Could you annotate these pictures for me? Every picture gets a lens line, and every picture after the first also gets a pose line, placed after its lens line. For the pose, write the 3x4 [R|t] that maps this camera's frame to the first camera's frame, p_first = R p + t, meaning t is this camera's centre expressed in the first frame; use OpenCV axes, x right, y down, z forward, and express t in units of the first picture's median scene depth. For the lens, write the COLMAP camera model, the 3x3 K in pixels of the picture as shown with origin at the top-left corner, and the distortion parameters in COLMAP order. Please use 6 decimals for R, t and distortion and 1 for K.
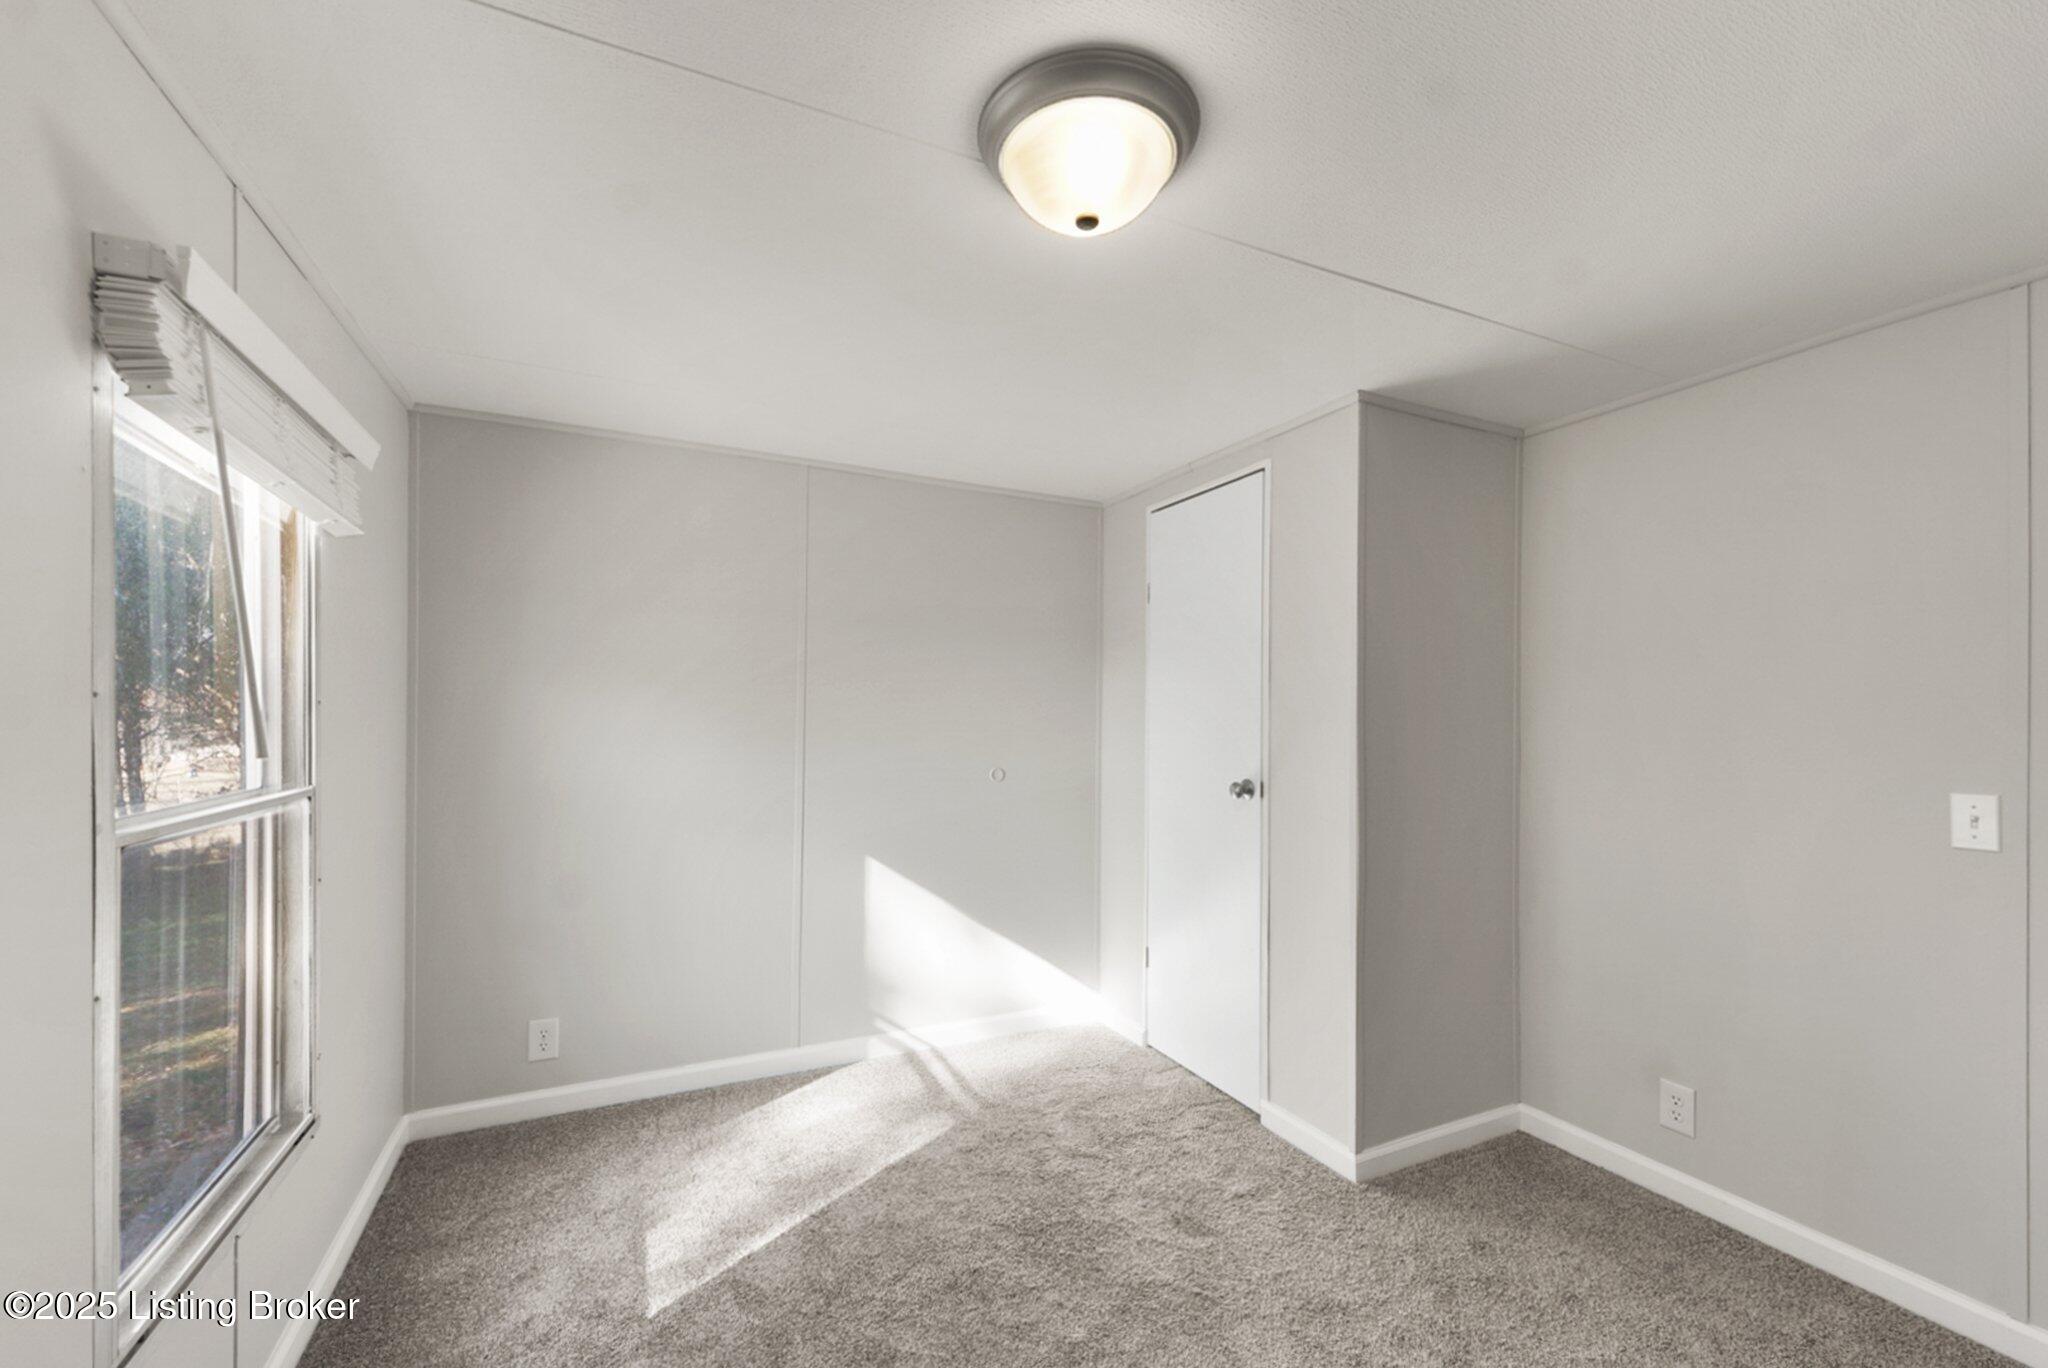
lens RADIAL K [[835.4, 0, 992.3], [0, 835.4, 711.6], [0, 0, 1]] dist [0.010331, -0.004056]
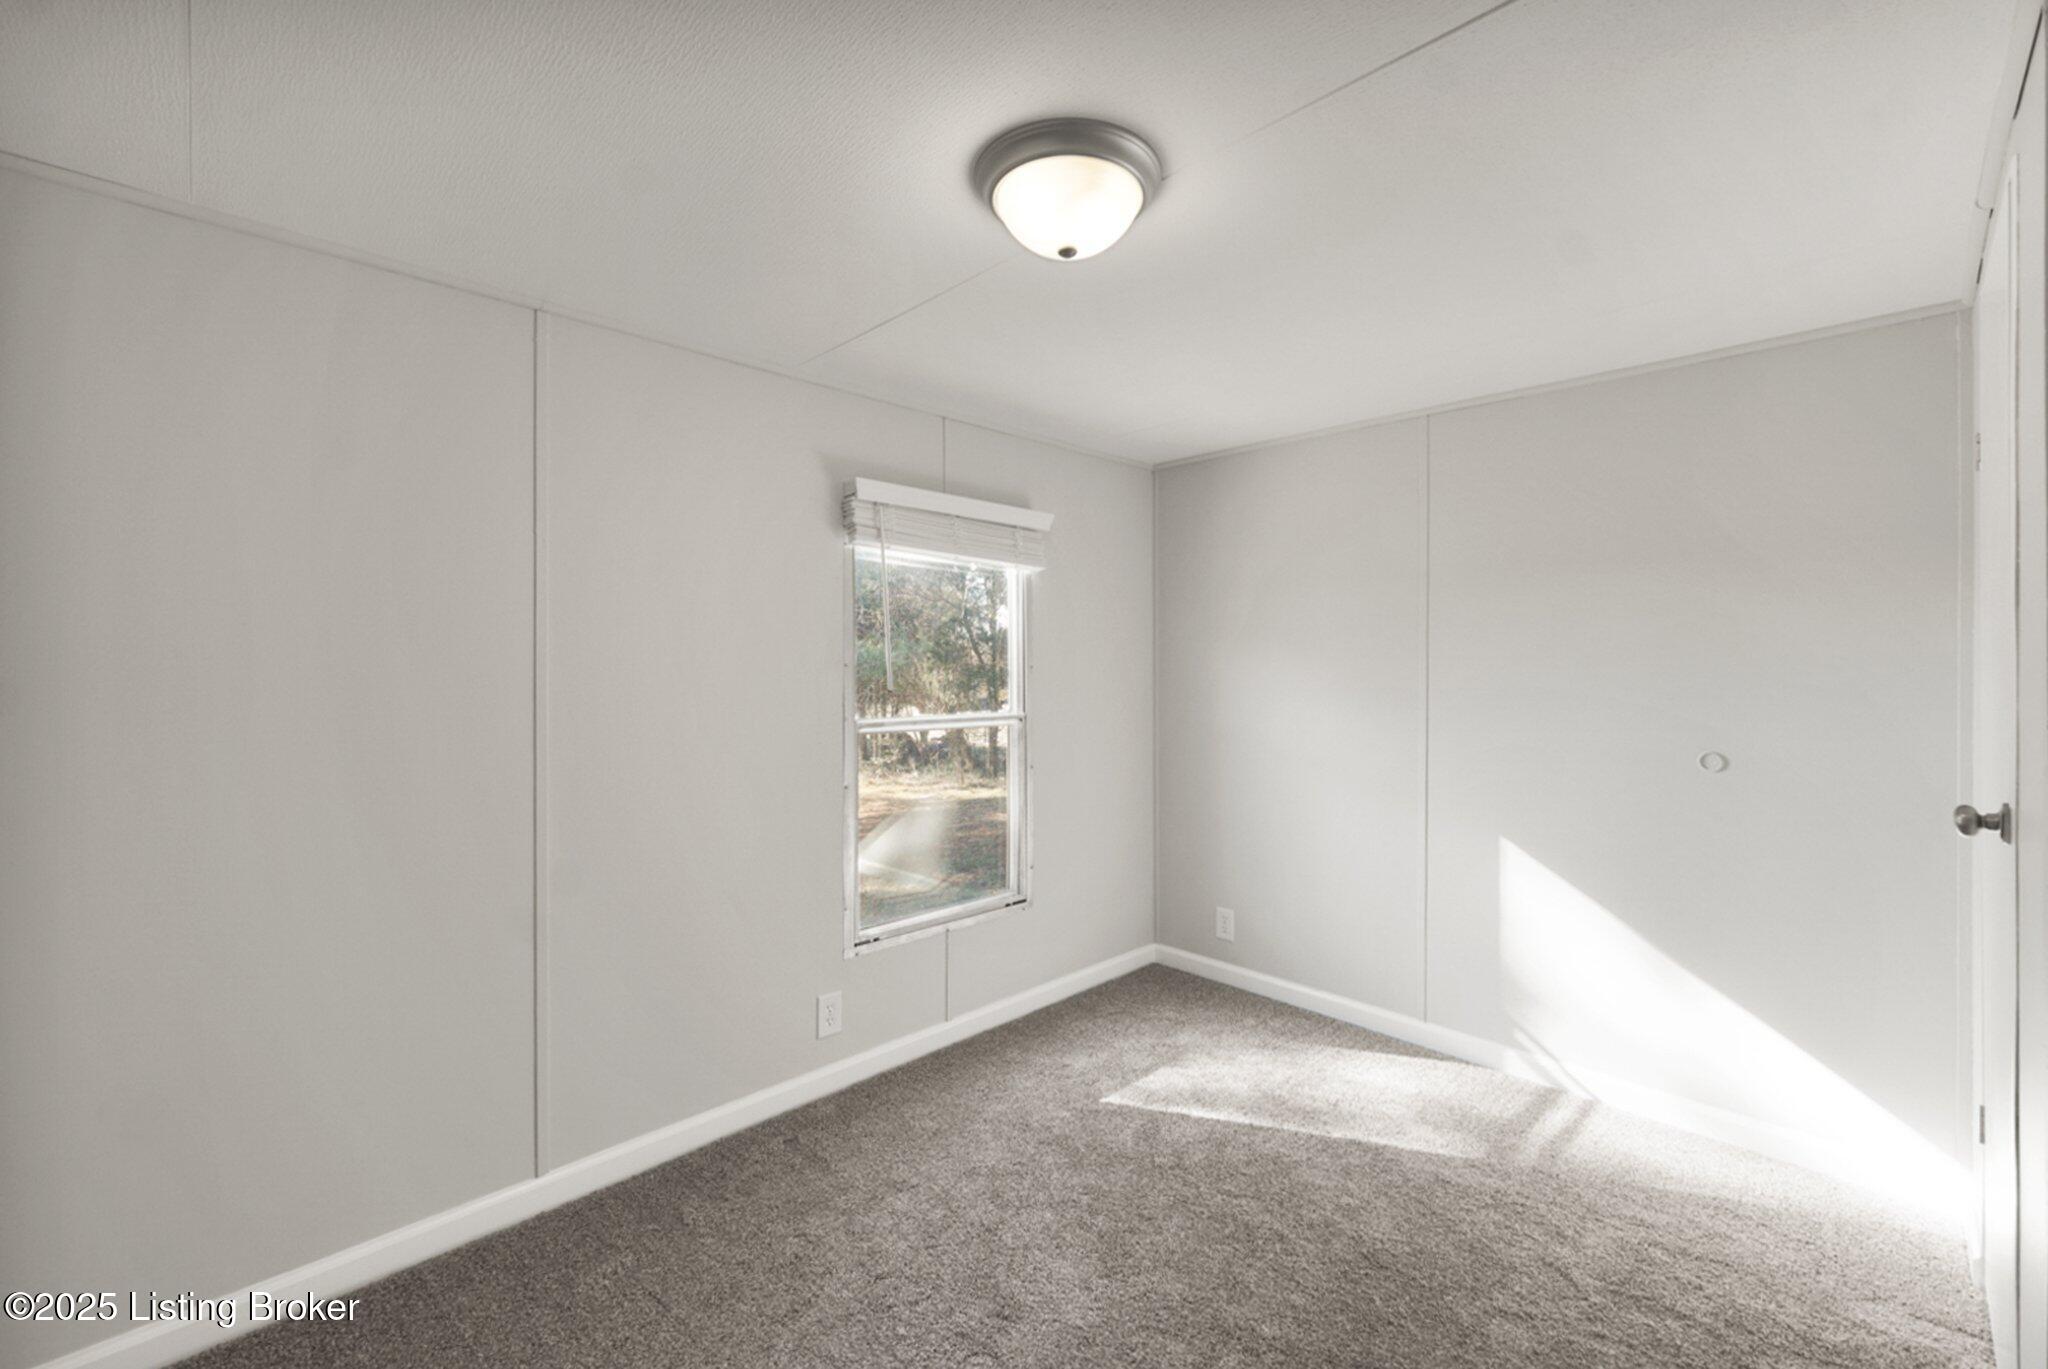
lens RADIAL K [[835.4, 0, 1021.3], [0, 835.4, 664.7], [0, 0, 1]] dist [0.010331, -0.004056]
pose [[0.324948, -0.010917, -0.945669, 0.620348], [0.000706, 0.999936, -0.011301, 0.002950], [0.945731, 0.003005, 0.324935, 0.290750]]
